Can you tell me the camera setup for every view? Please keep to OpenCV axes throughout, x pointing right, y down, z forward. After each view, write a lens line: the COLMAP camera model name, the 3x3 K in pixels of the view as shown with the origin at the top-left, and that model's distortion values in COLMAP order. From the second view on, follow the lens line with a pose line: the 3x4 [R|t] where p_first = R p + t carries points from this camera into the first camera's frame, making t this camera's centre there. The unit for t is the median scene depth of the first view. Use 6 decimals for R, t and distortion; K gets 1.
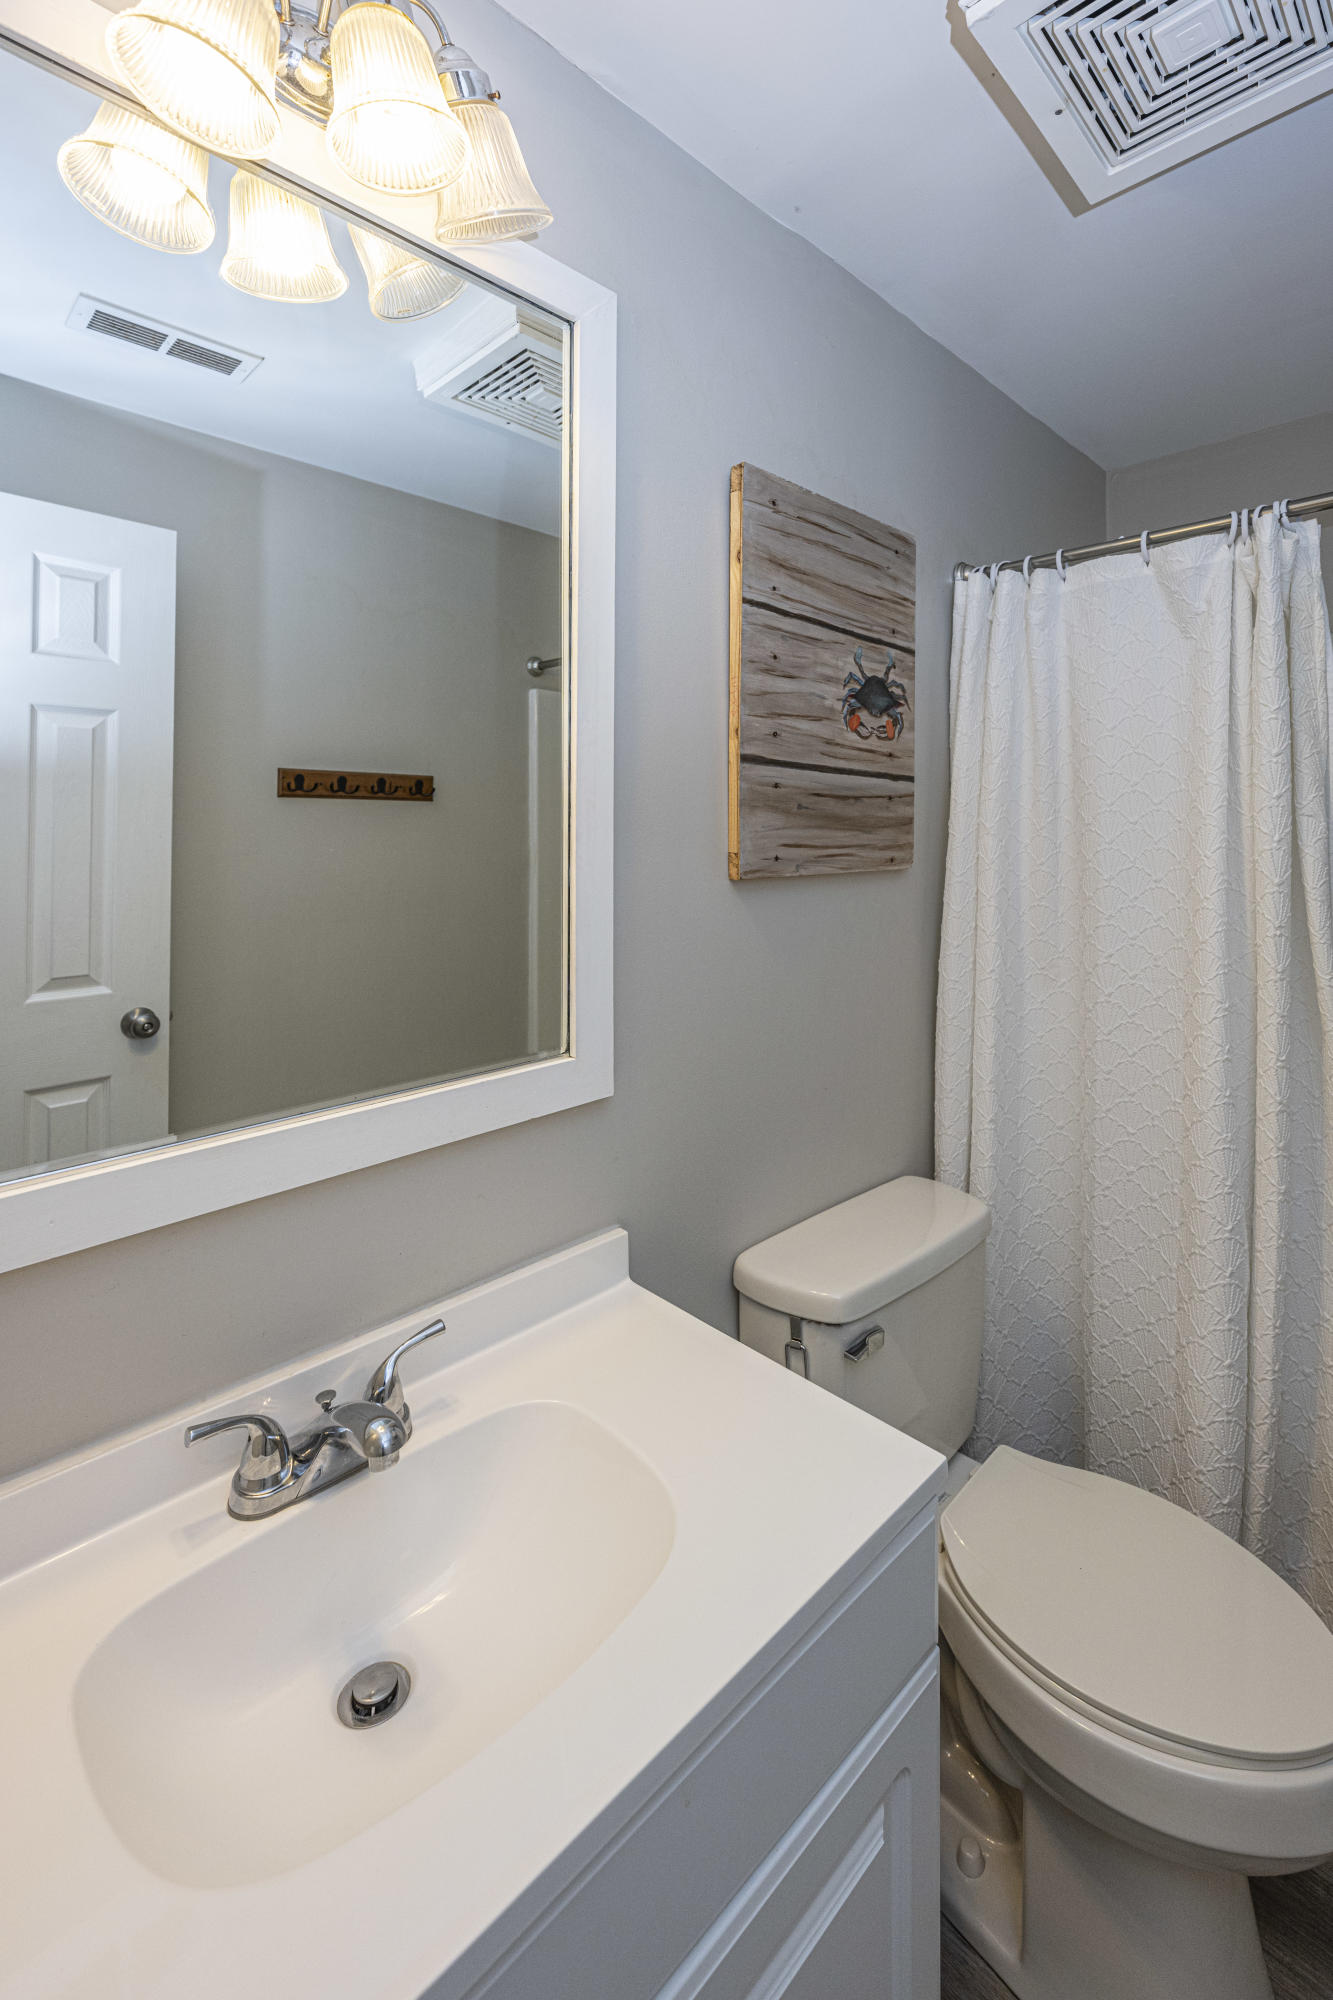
lens RADIAL K [[859.0, 0, 772.2], [0, 859.0, 824.0], [0, 0, 1]] dist [0.001472, 0.000066]
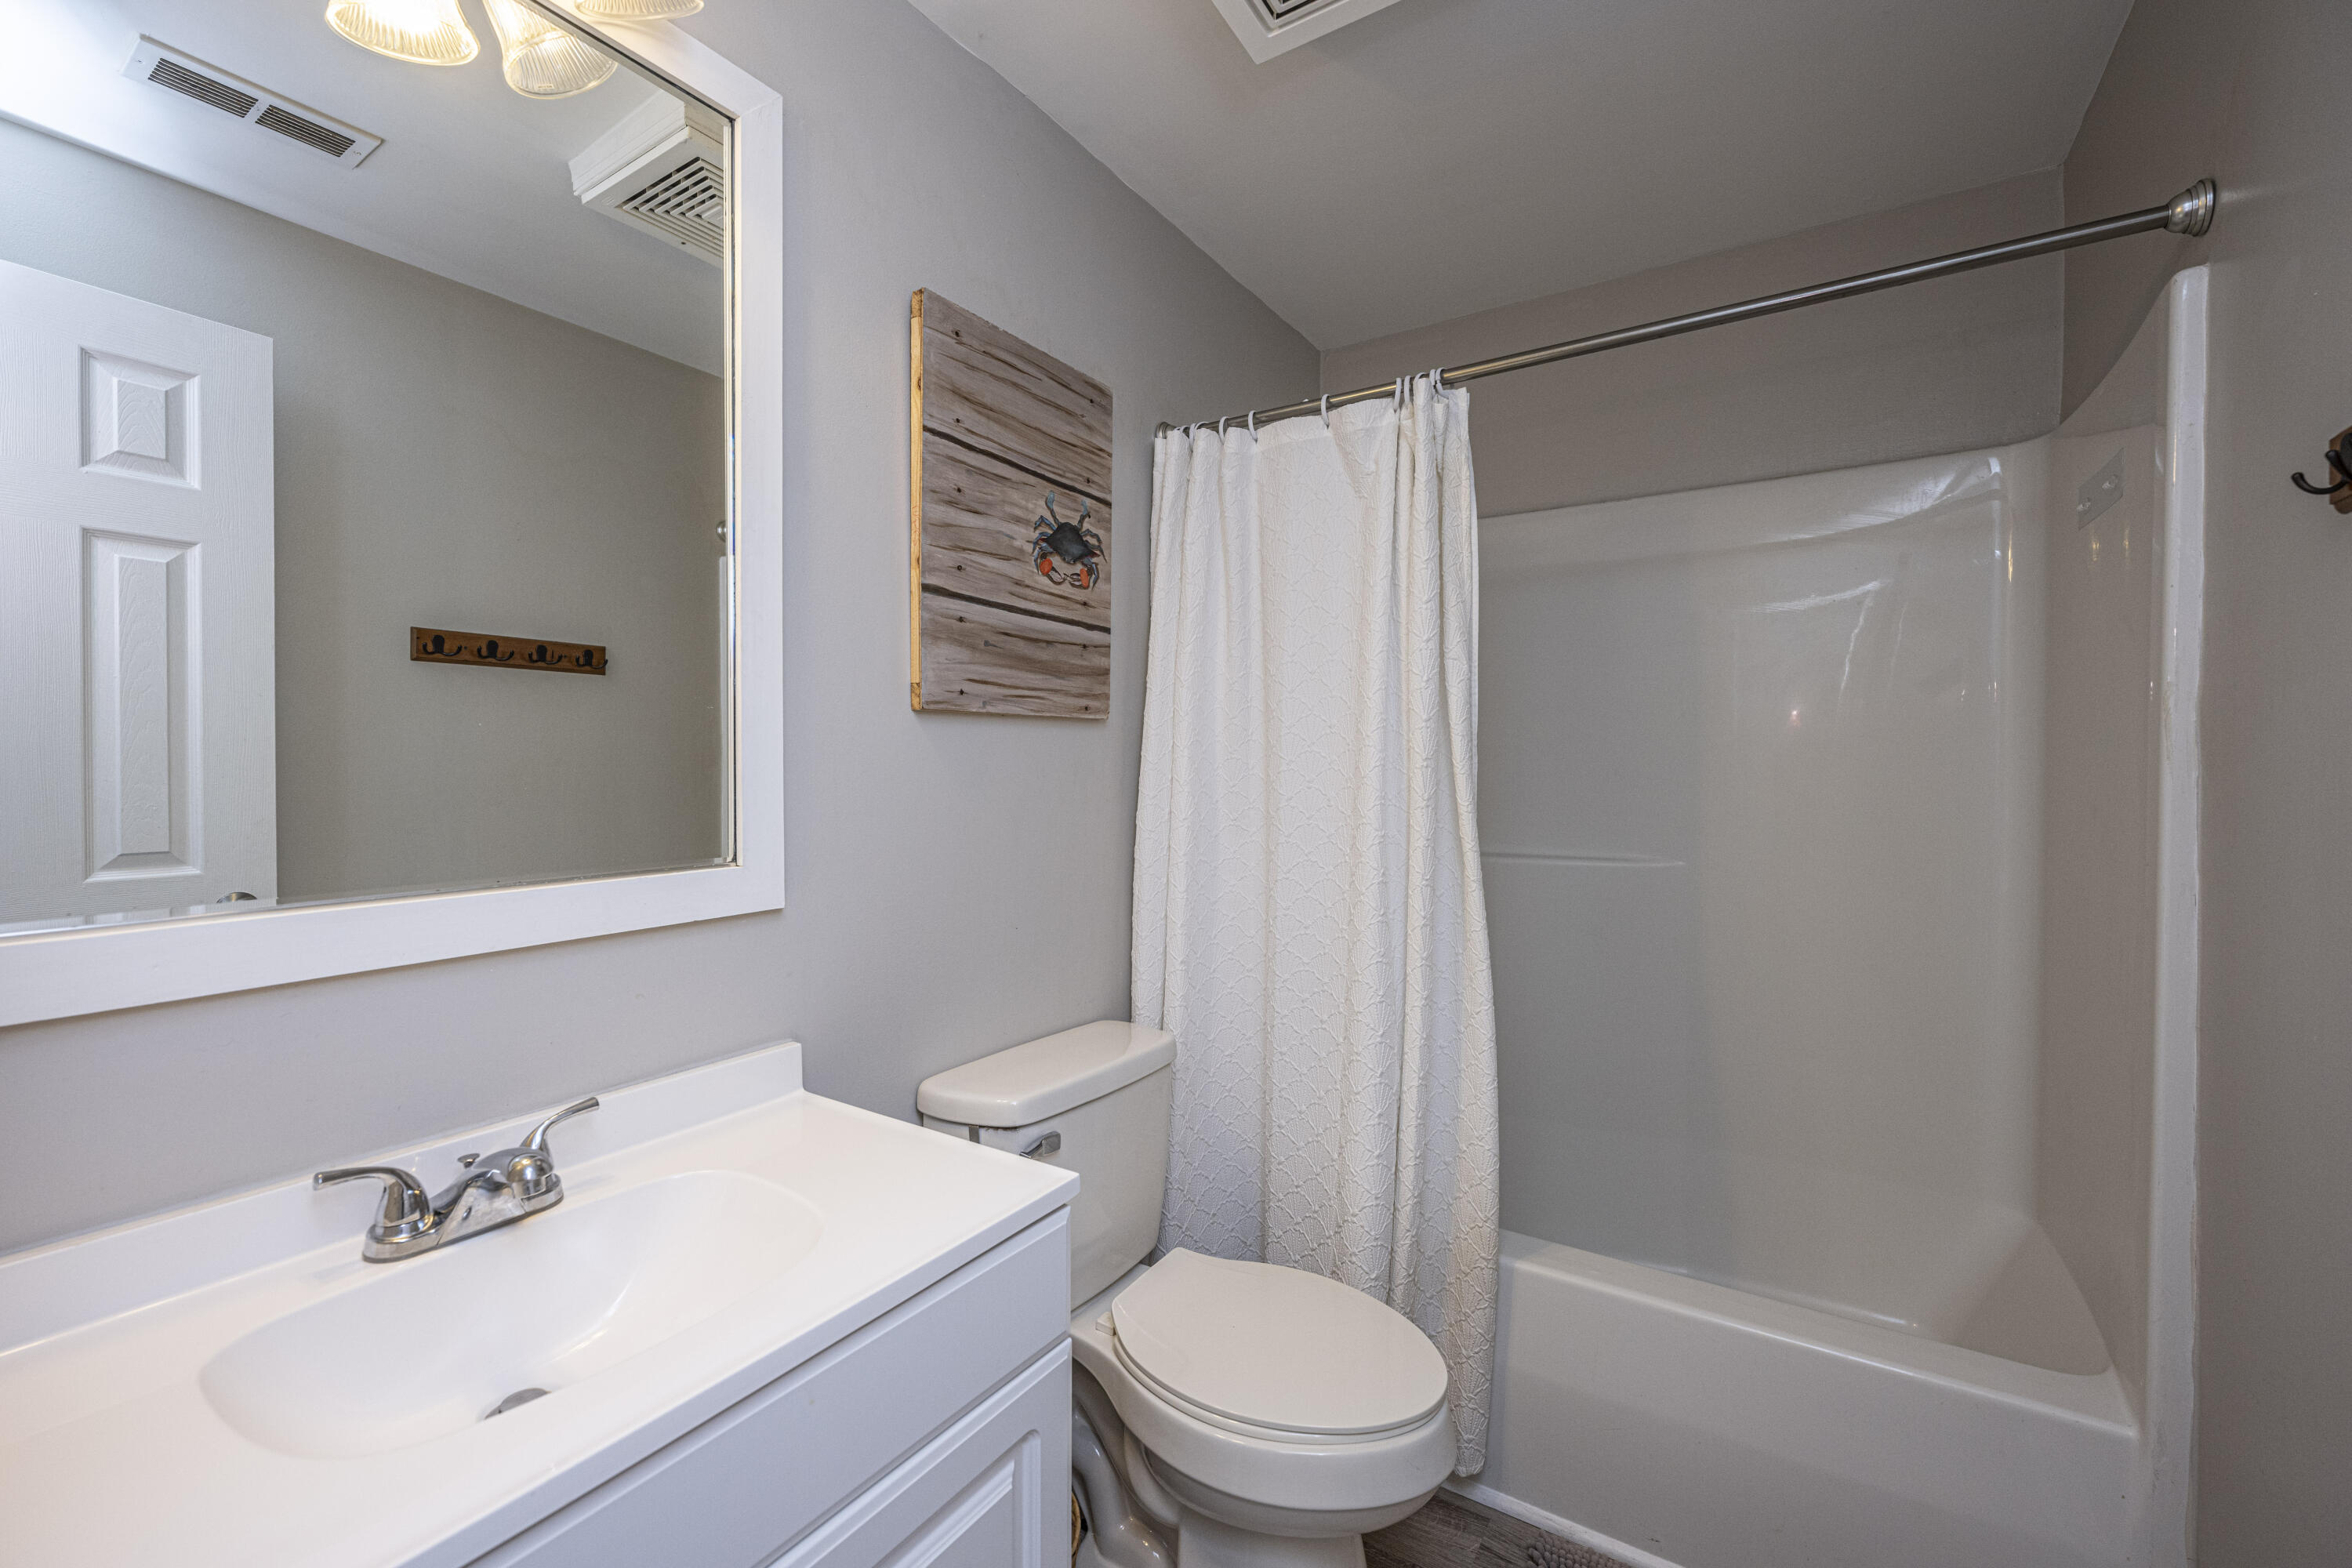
lens RADIAL K [[934.0, 0, 1176.0], [0, 934.0, 784.0], [0, 0, 1]] dist [-0.000290, 0.000143]
pose [[0.987158, 0.001126, 0.159741, 0.072091], [-0.006241, 0.999484, 0.031520, 0.102271], [-0.159623, -0.032112, 0.986656, -0.115762]]
